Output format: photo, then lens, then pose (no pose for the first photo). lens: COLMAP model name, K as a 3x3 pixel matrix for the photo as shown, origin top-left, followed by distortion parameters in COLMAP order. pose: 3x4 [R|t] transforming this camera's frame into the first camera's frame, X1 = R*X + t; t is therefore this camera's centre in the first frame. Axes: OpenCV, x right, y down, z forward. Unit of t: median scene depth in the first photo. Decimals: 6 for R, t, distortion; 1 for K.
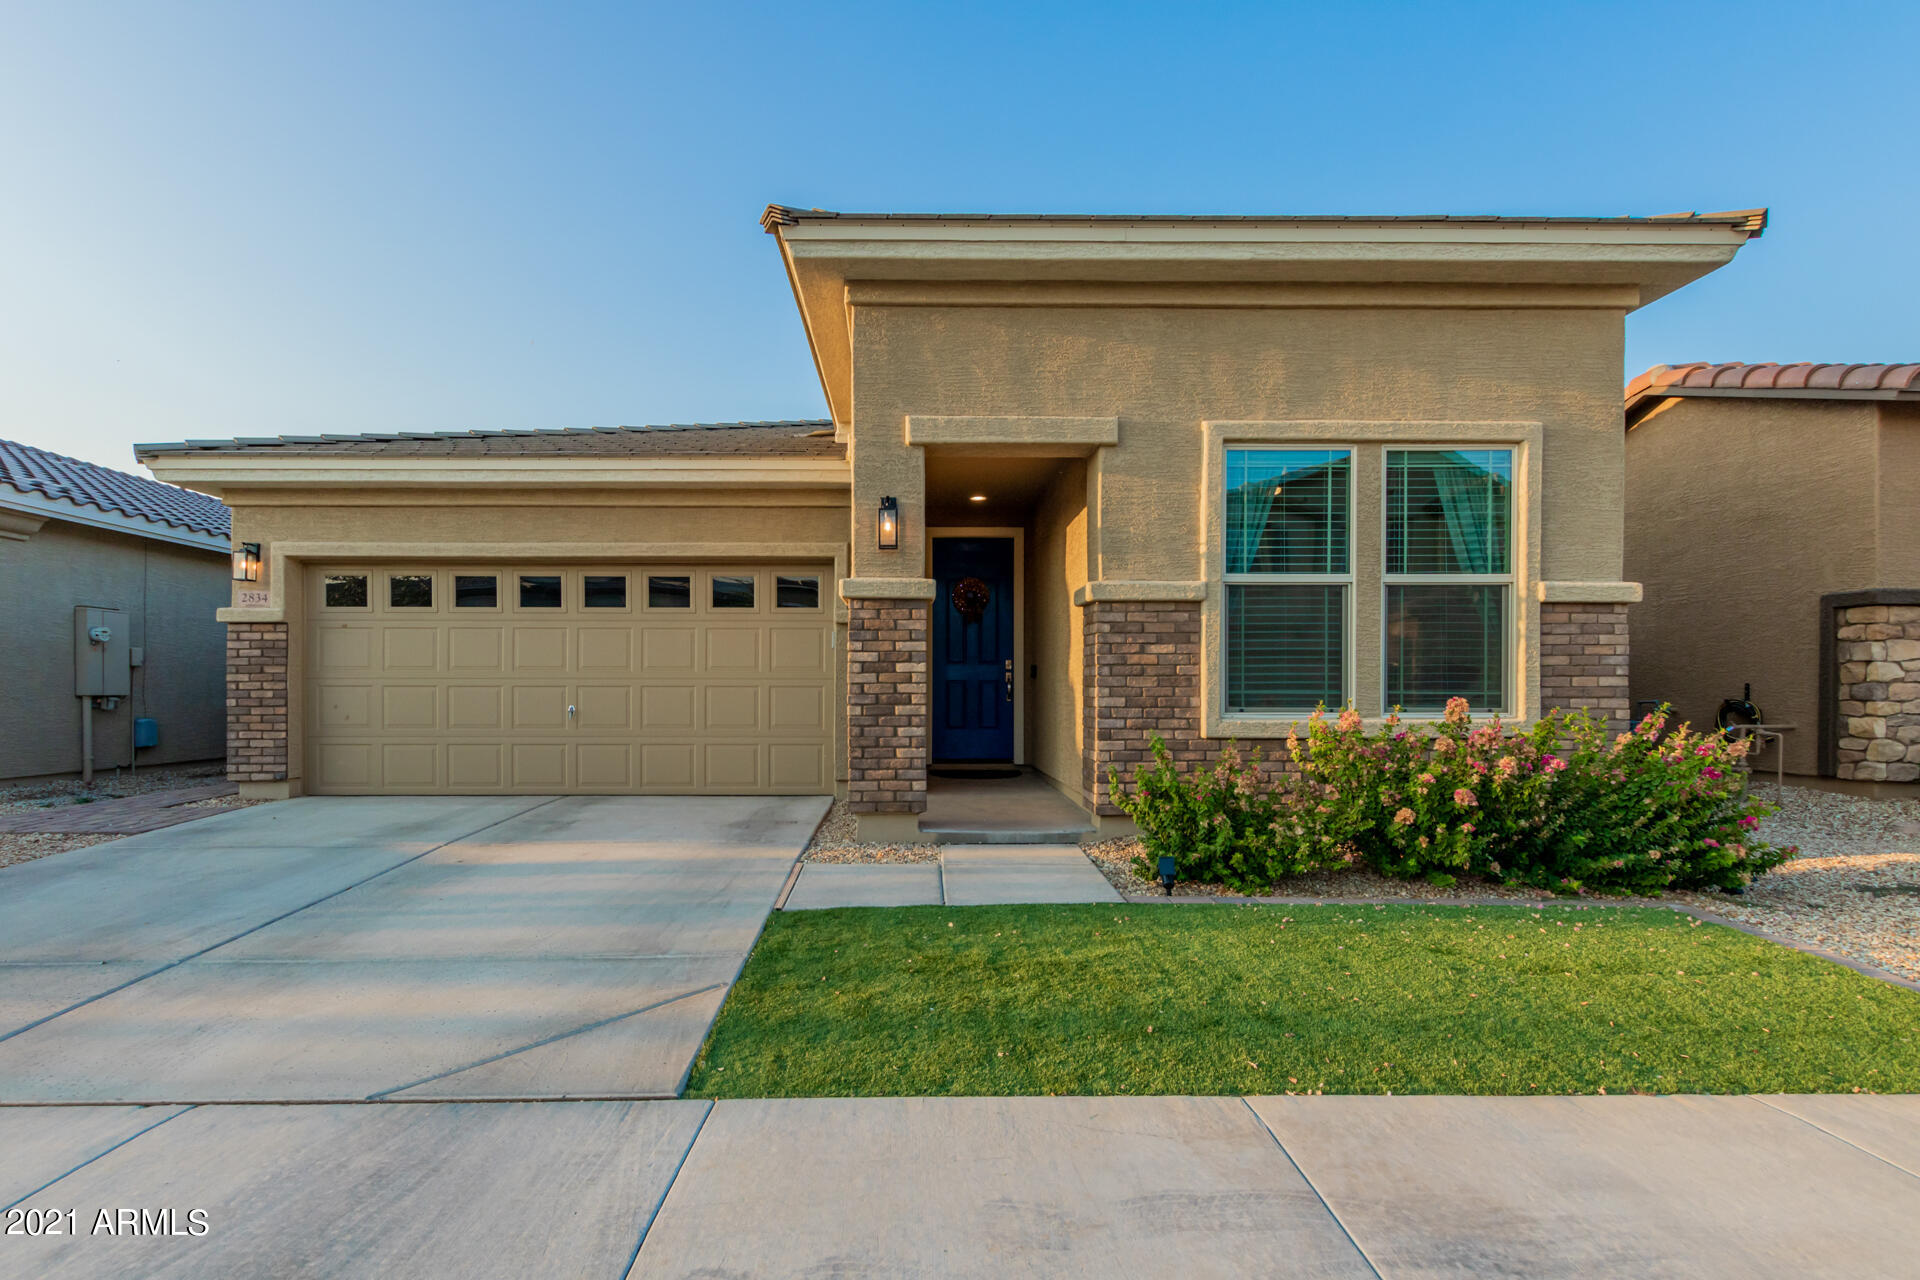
lens RADIAL K [[877.8, 0, 958.7], [0, 877.8, 655.0], [0, 0, 1]] dist [0.002902, -0.000358]
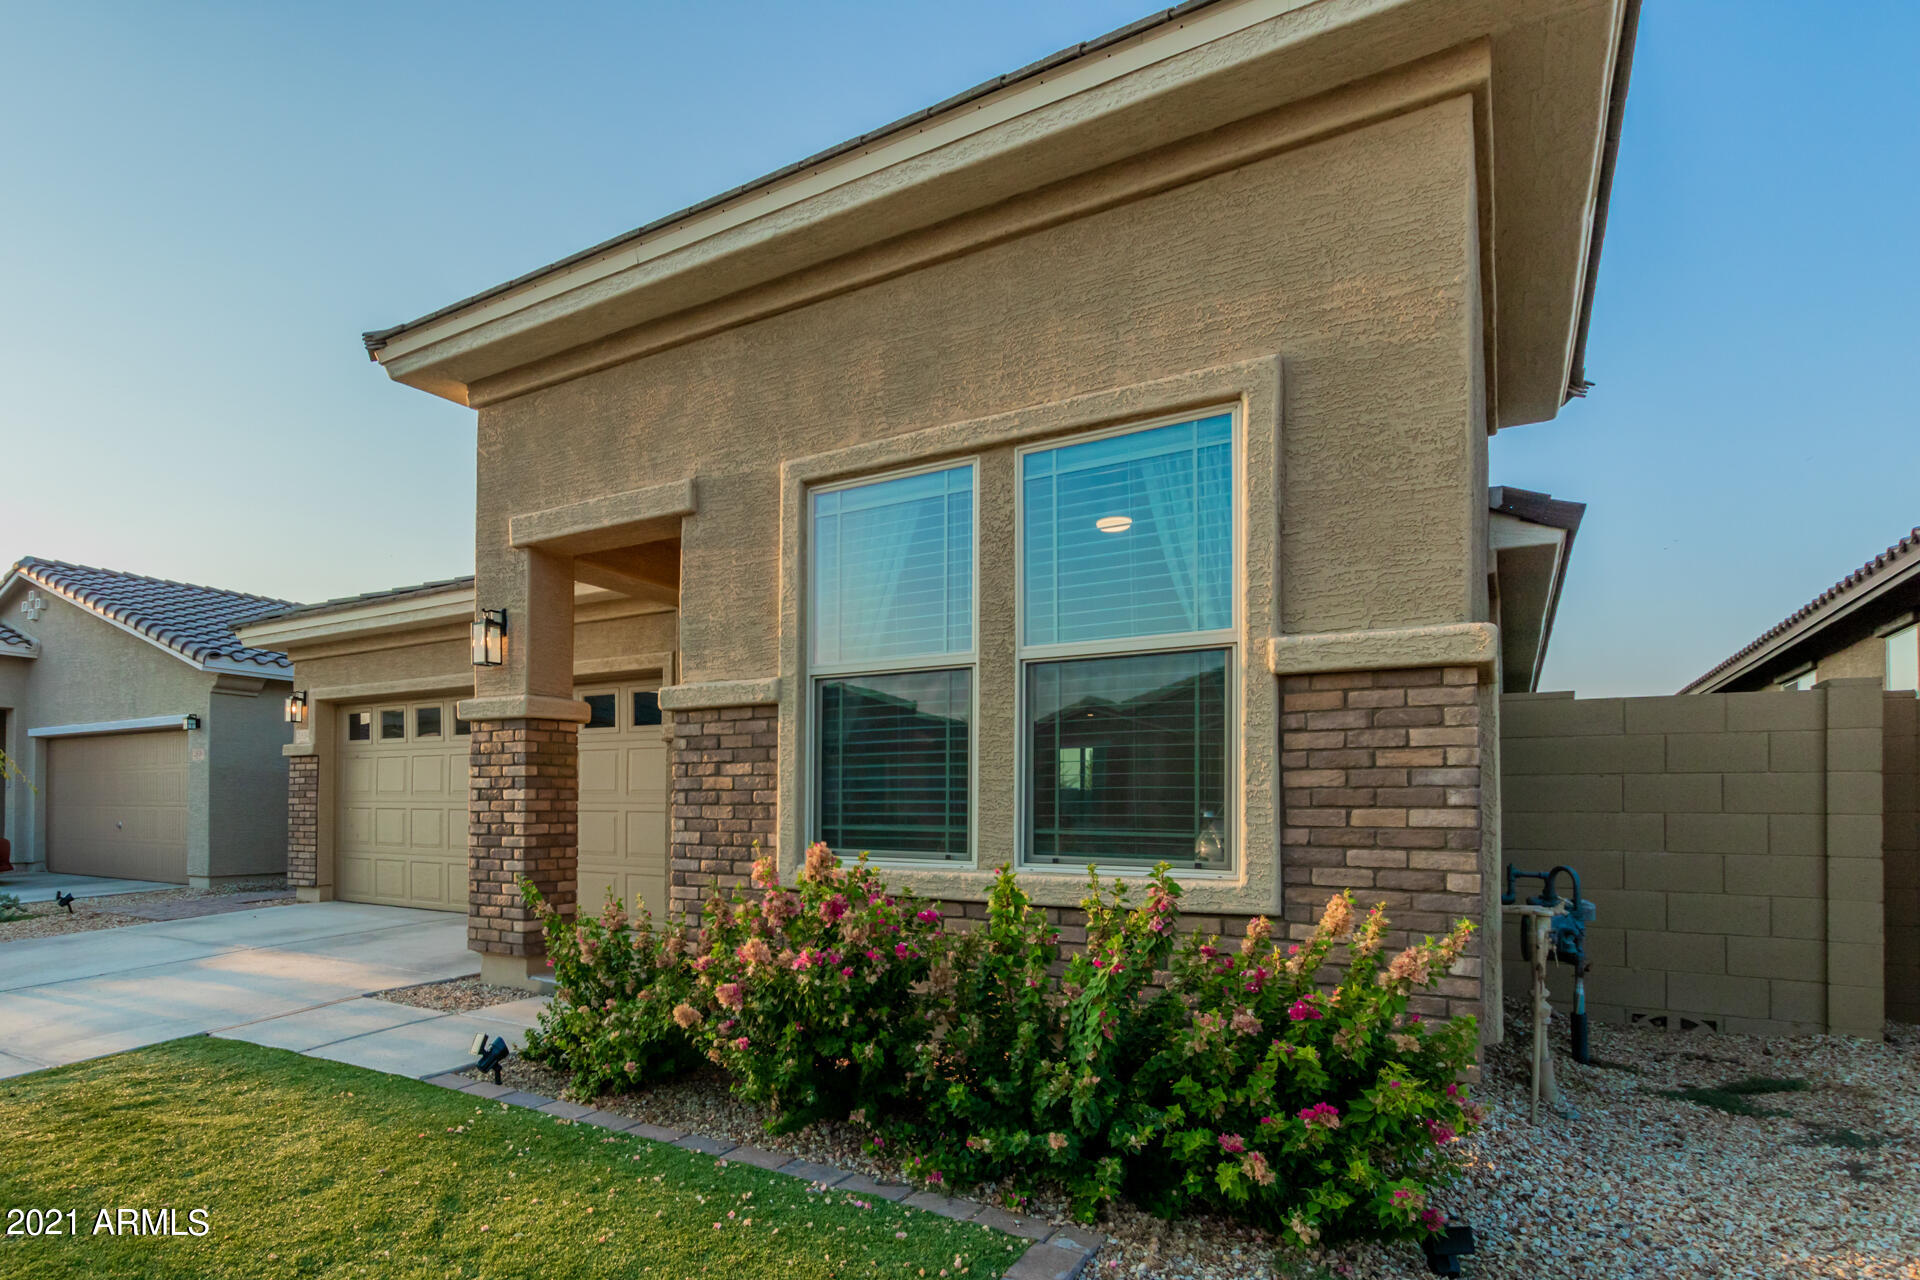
lens RADIAL K [[1017.4, 0, 830.7], [0, 1017.4, 745.9], [0, 0, 1]] dist [0.001103, 0.000317]
pose [[0.831367, -0.028524, -0.554992, 0.780113], [0.018239, 0.999544, -0.024050, -0.004406], [0.555425, 0.009872, 0.831508, 0.305647]]
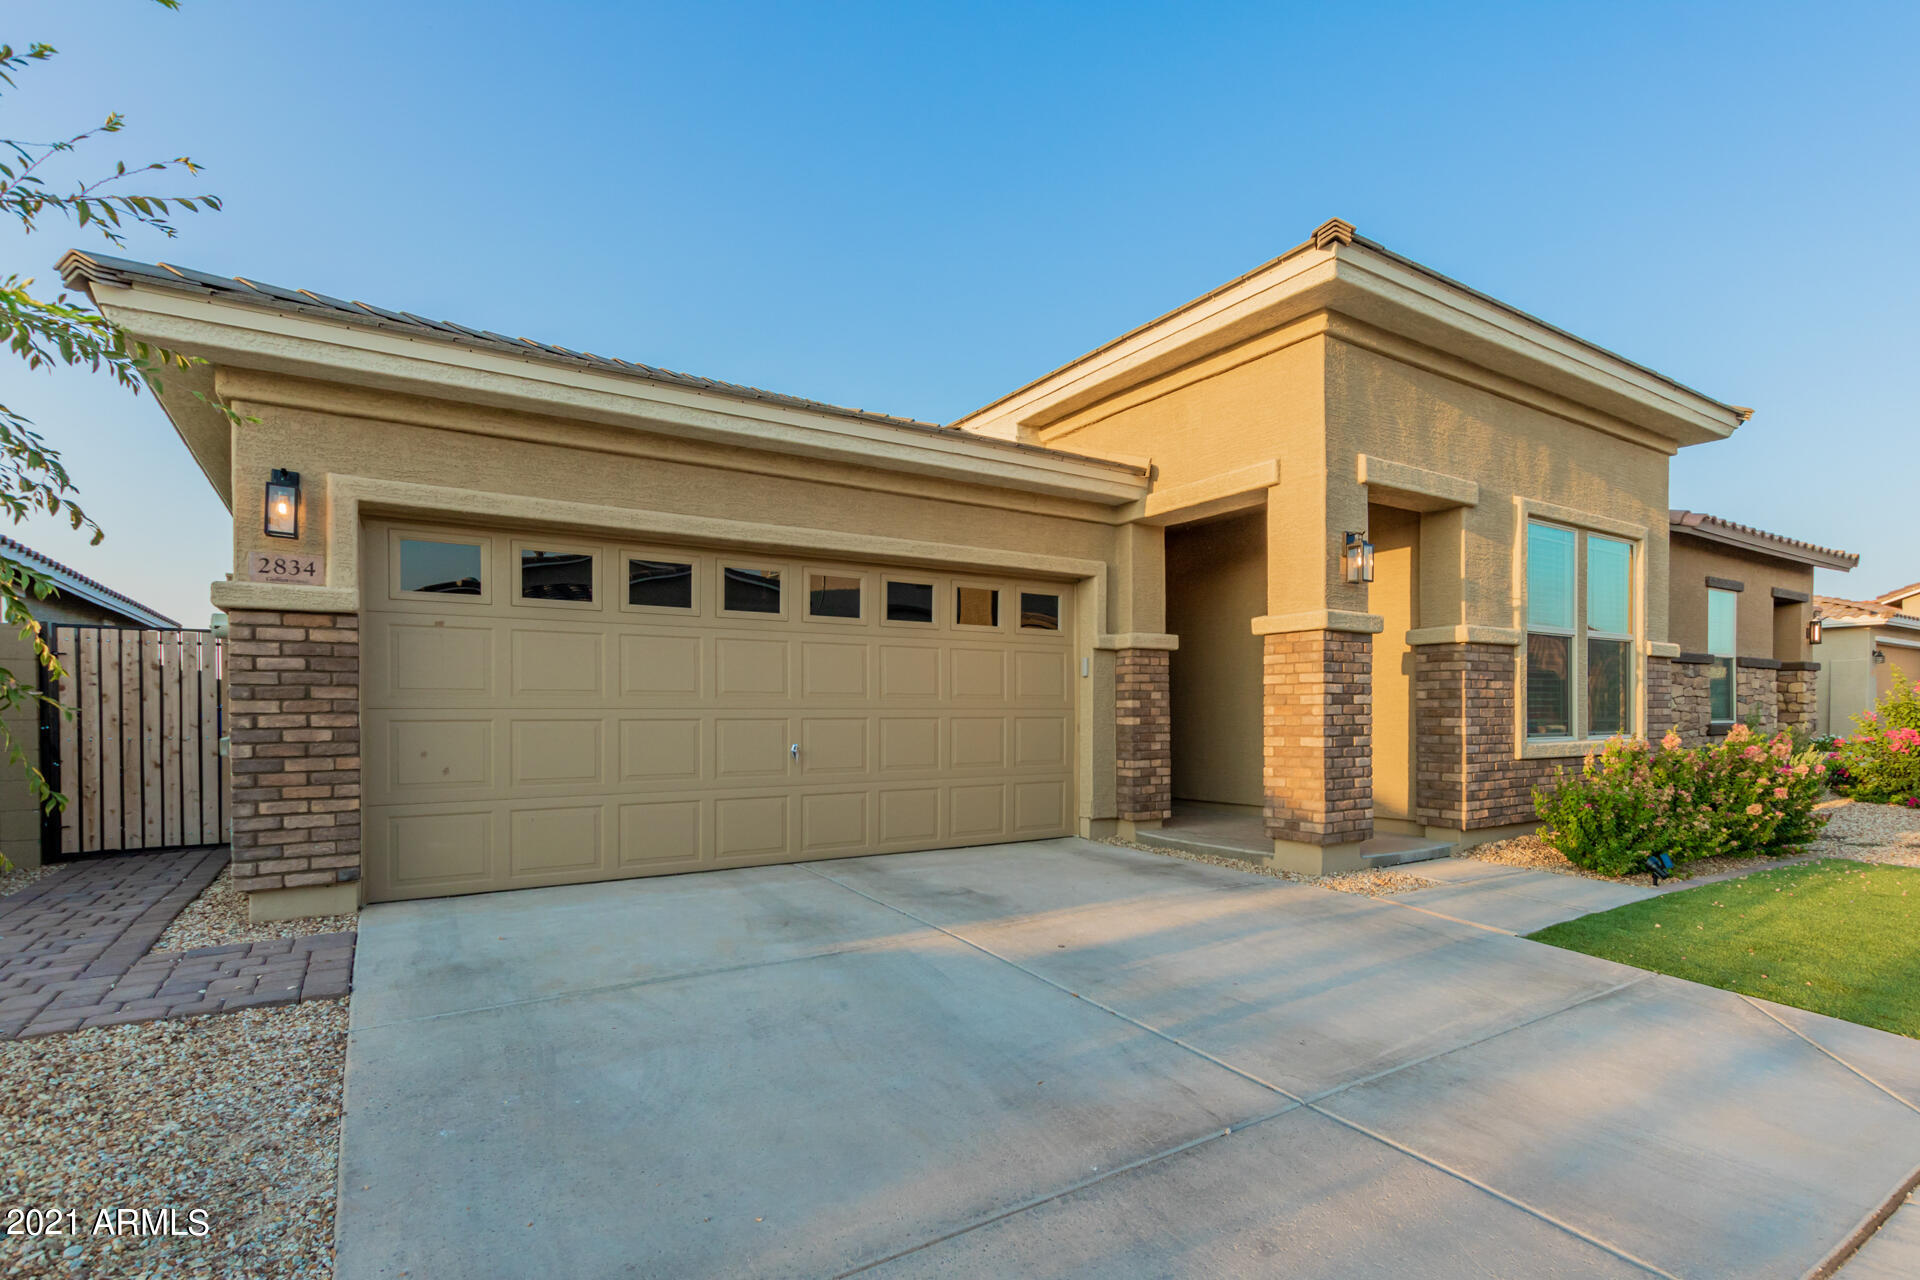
lens RADIAL K [[915.2, 0, 1032.8], [0, 915.2, 687.6], [0, 0, 1]] dist [0.004421, 0.000175]
pose [[0.835096, 0.012685, 0.549957, -0.953199], [-0.017564, 0.999839, 0.003610, 0.003204], [-0.549823, -0.012674, 0.835185, 0.310420]]
